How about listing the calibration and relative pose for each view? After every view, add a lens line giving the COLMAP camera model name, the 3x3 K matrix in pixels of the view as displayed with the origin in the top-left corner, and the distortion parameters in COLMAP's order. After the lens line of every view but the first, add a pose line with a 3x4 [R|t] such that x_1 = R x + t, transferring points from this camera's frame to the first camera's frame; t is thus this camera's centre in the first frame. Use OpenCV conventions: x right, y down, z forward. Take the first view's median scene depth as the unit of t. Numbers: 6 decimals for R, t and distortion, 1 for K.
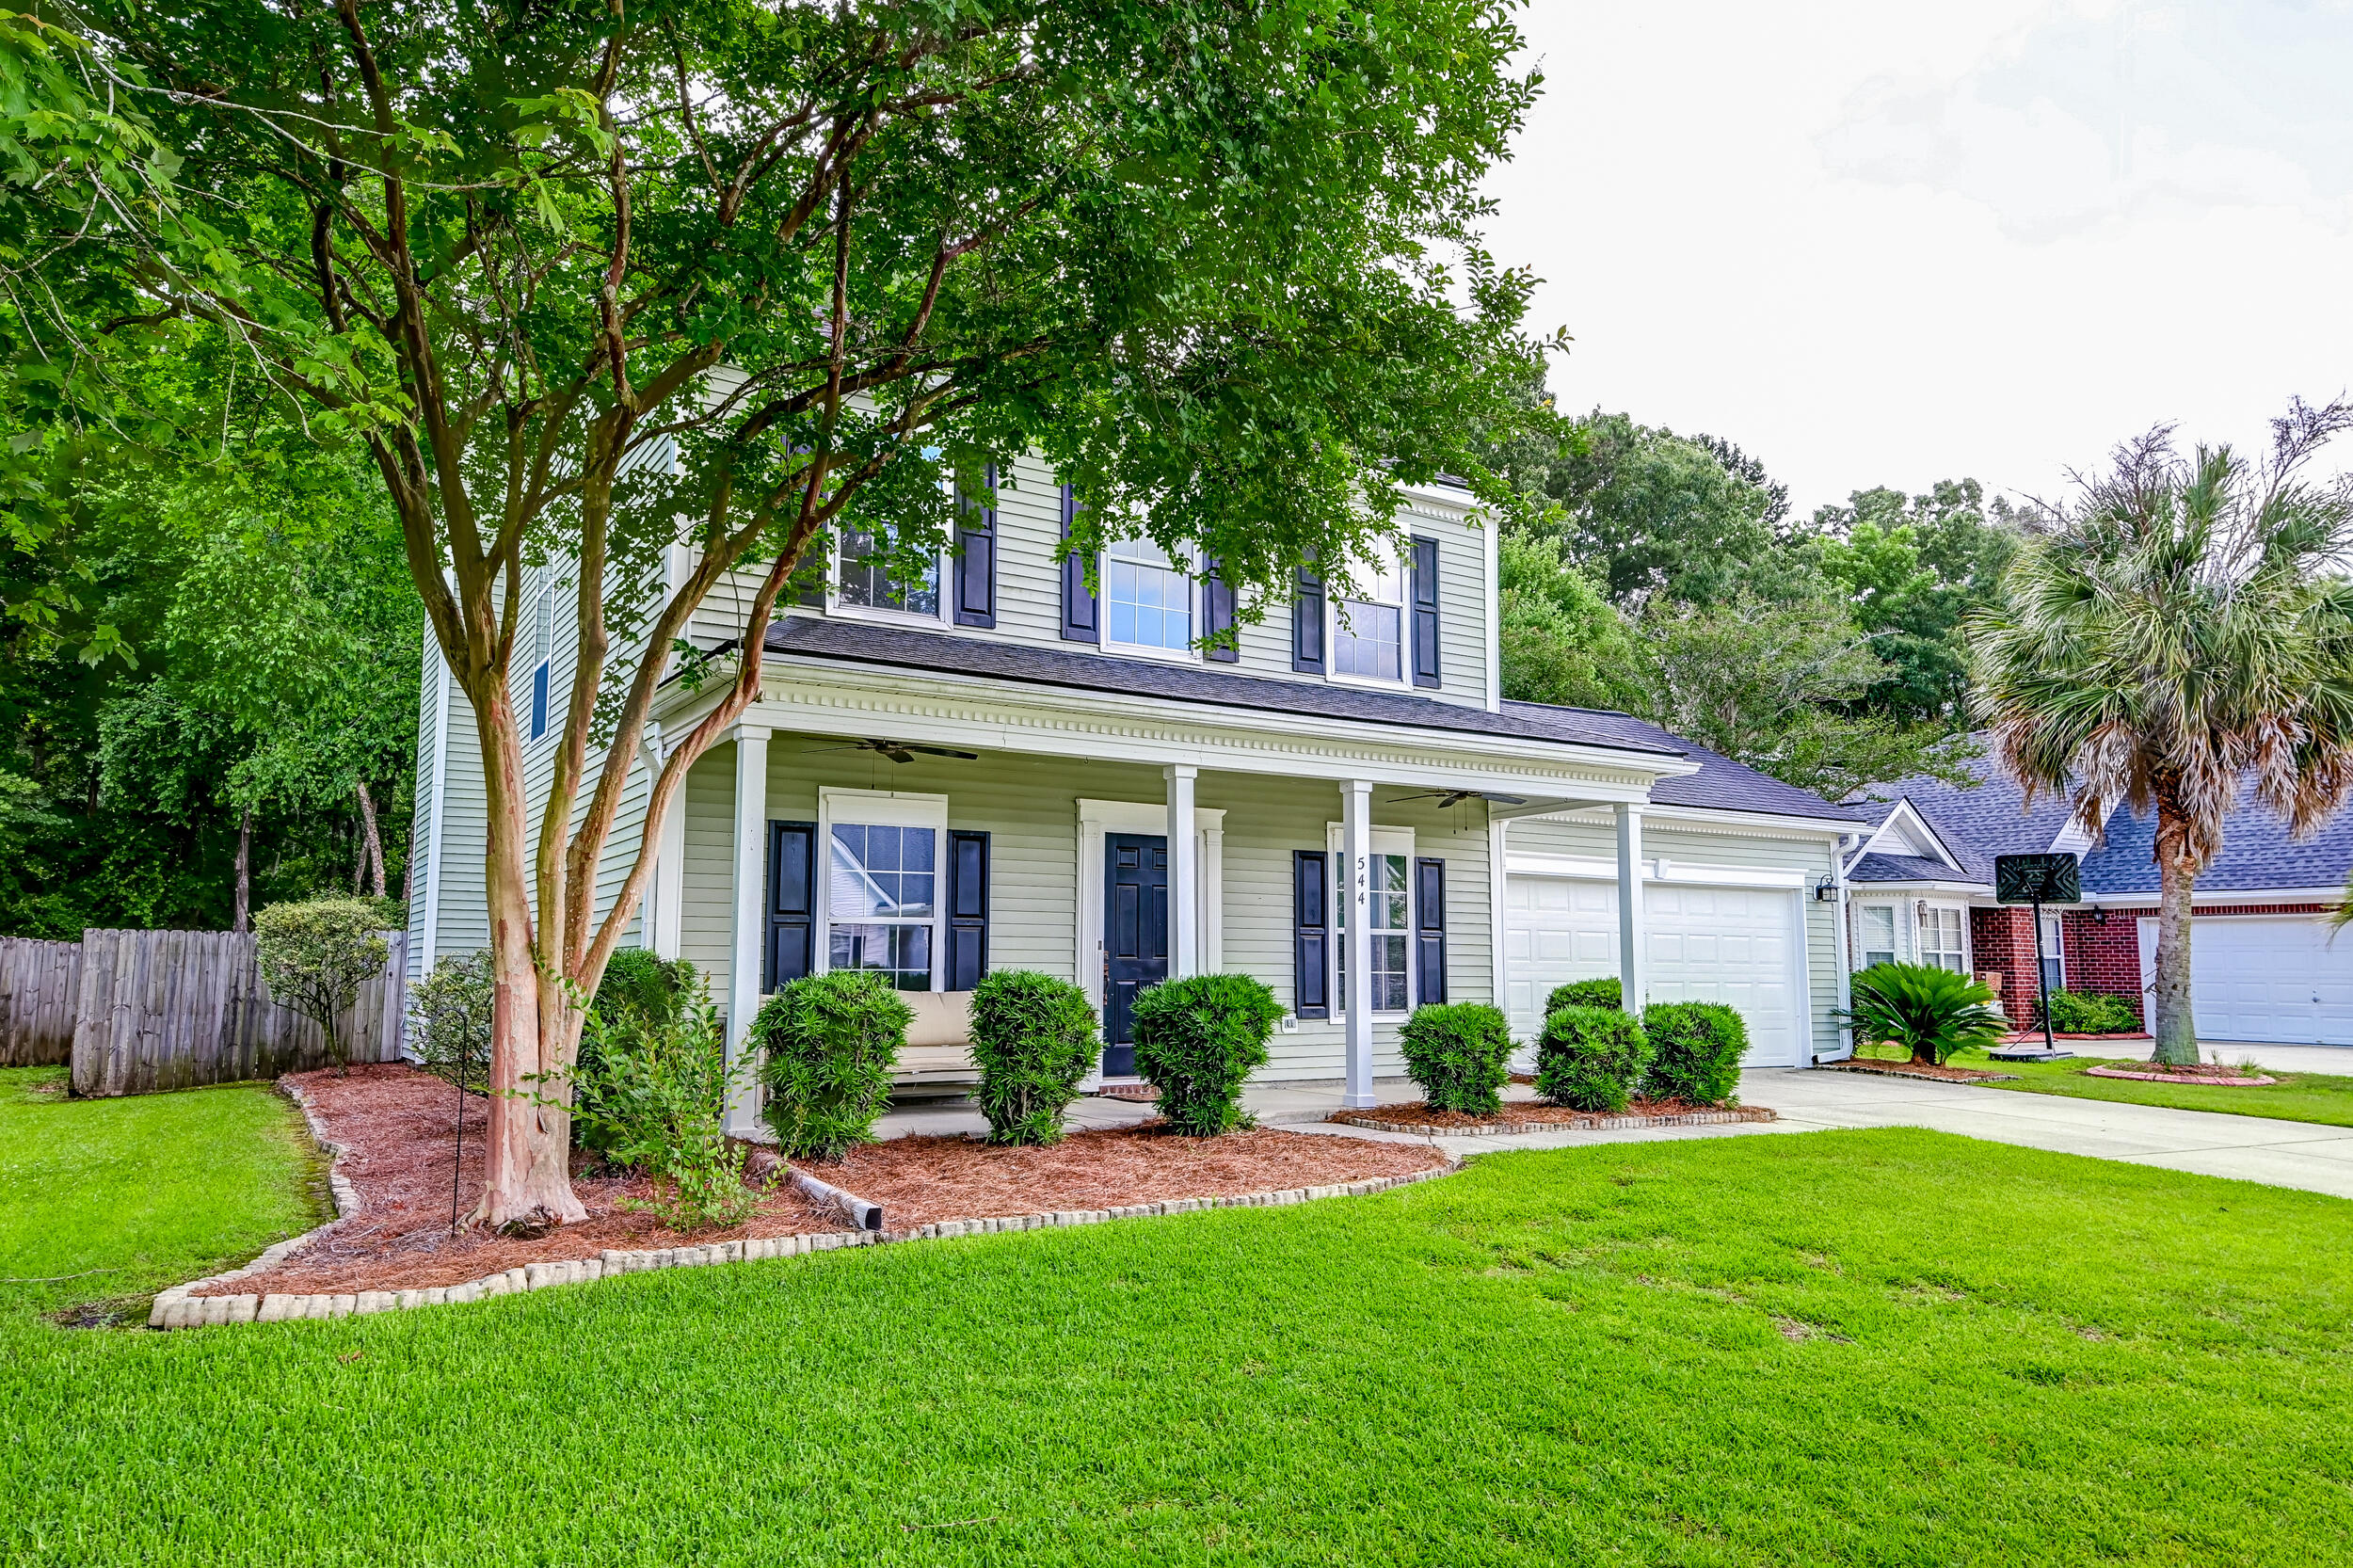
lens RADIAL K [[1596.5, 0, 1159.3], [0, 1596.5, 791.5], [0, 0, 1]] dist [0.058264, 0.001271]
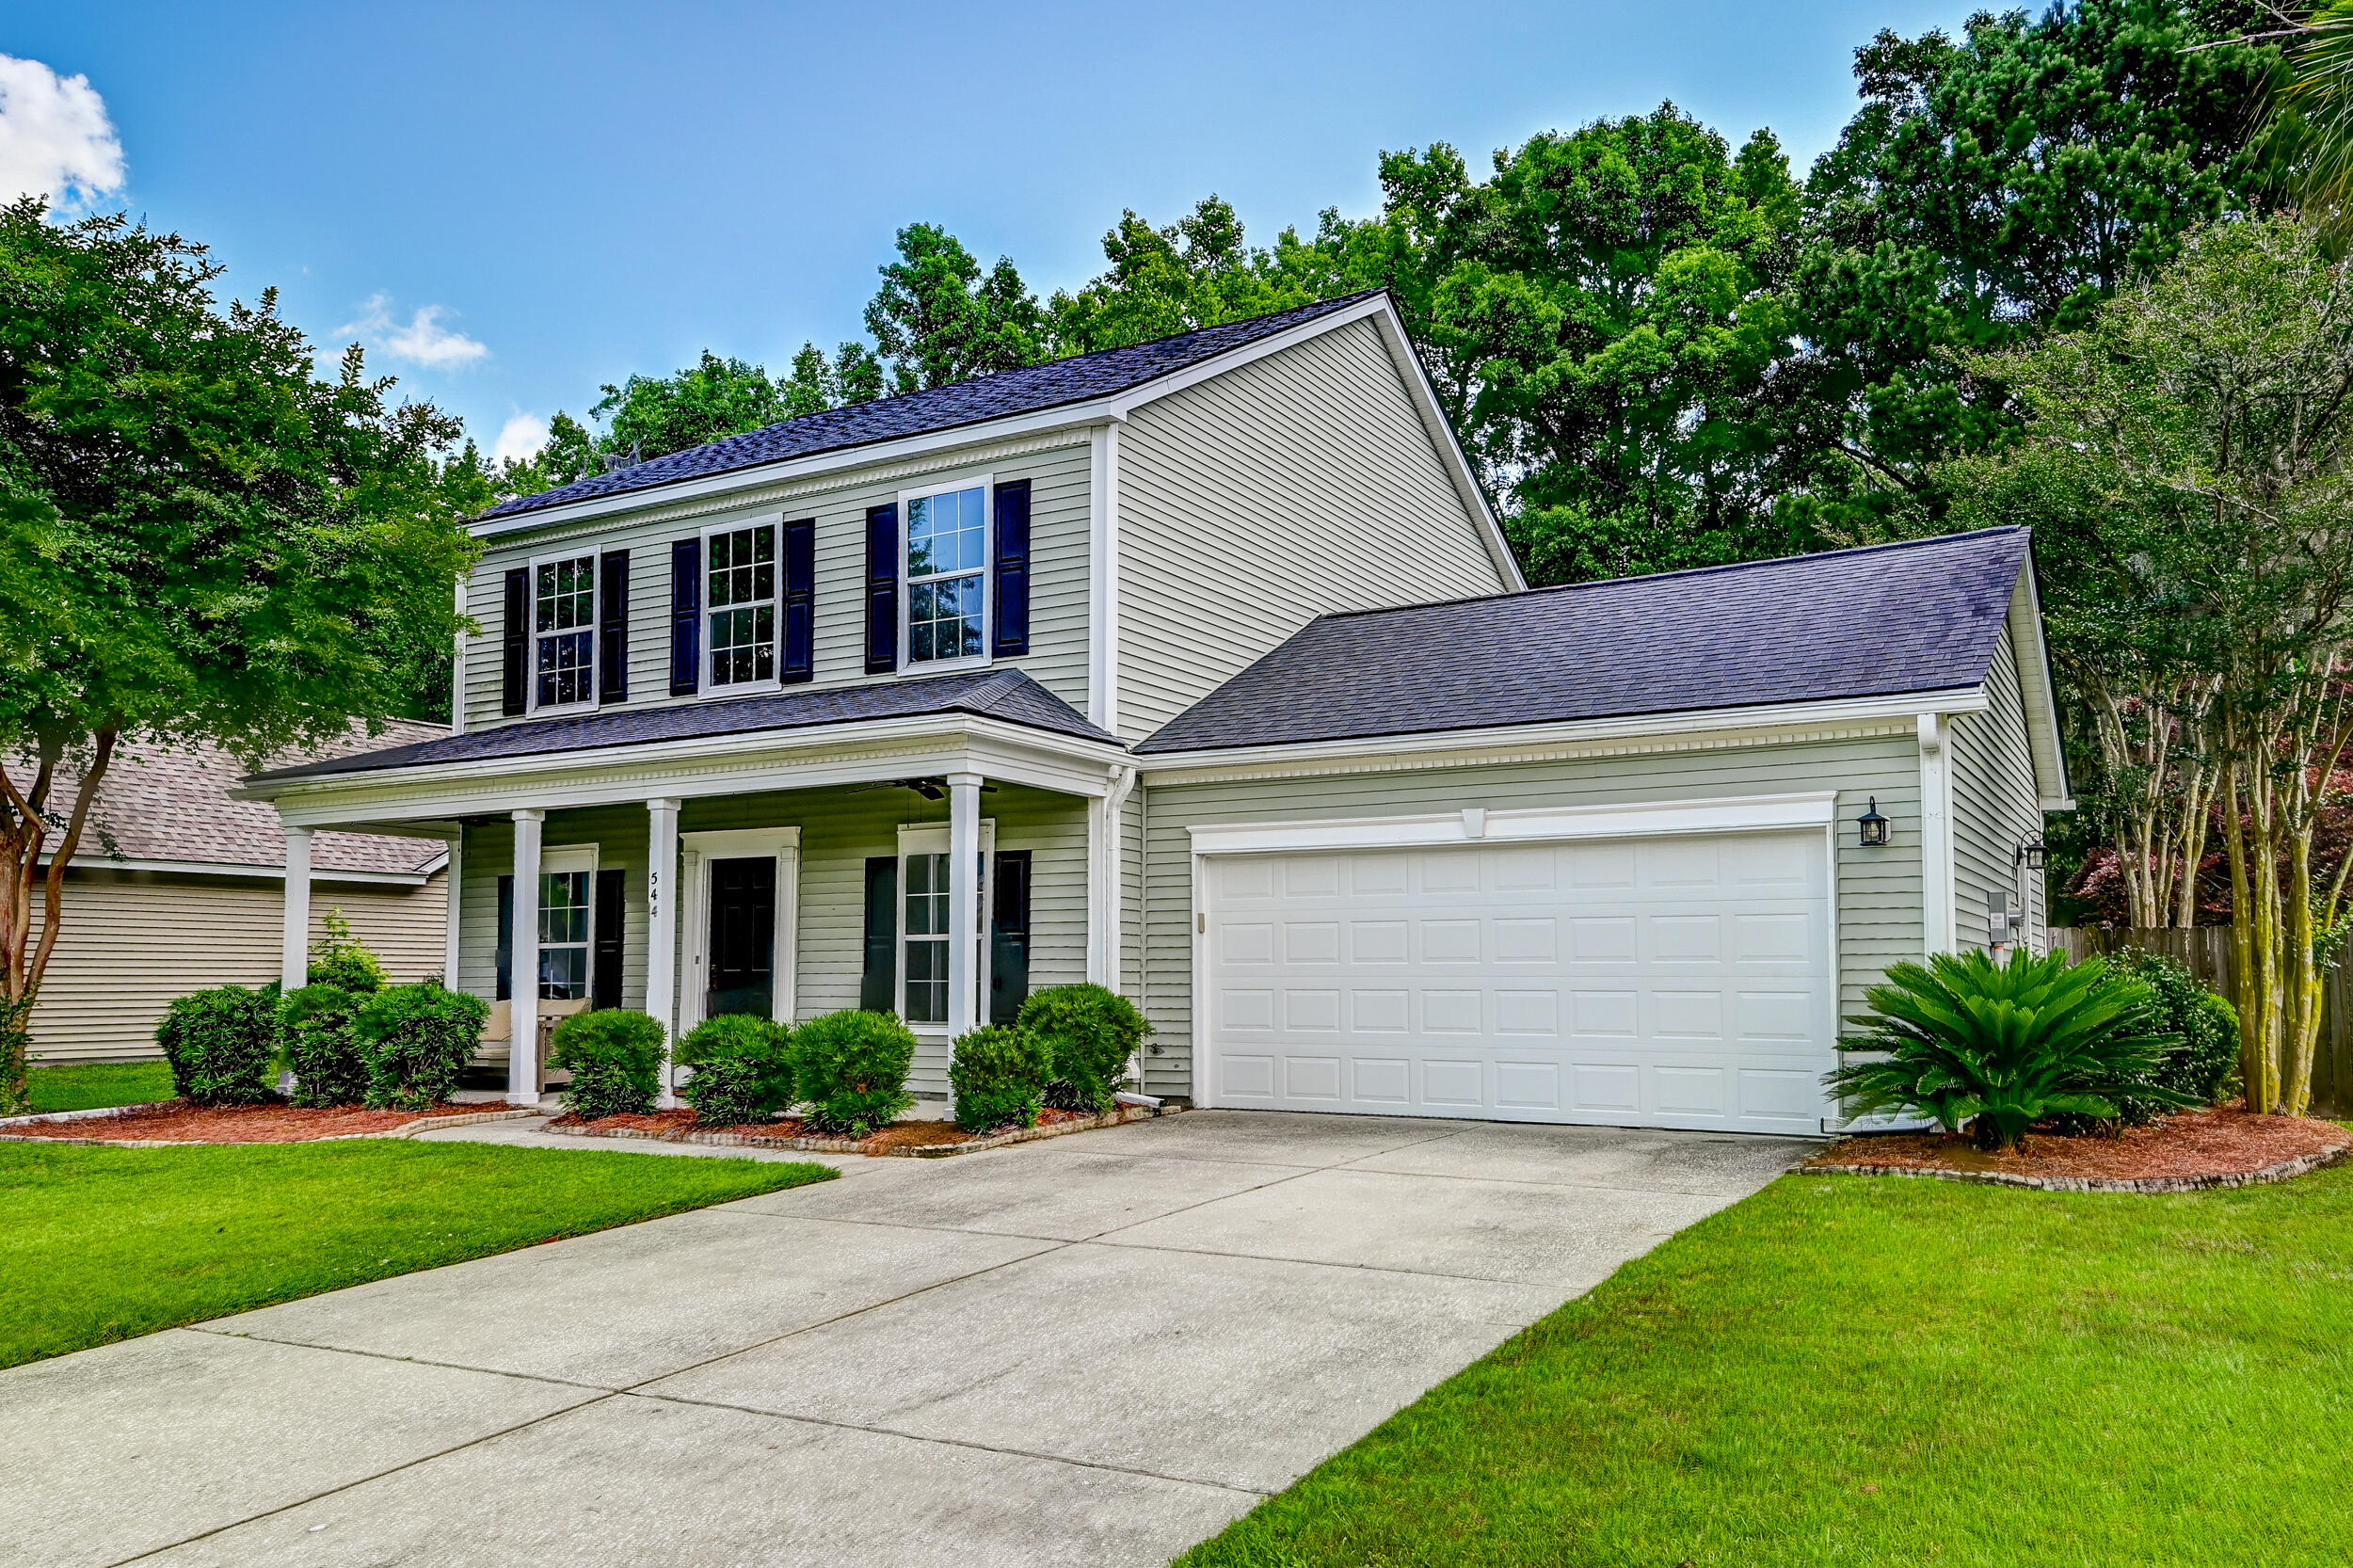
lens RADIAL K [[1714.9, 0, 1188.2], [0, 1714.9, 793.5], [0, 0, 1]] dist [0.048631, 0.007219]
pose [[0.464595, -0.105042, -0.879271, 1.101281], [0.104784, 0.992485, -0.063201, 0.084111], [0.879302, -0.062771, 0.472110, 0.680645]]
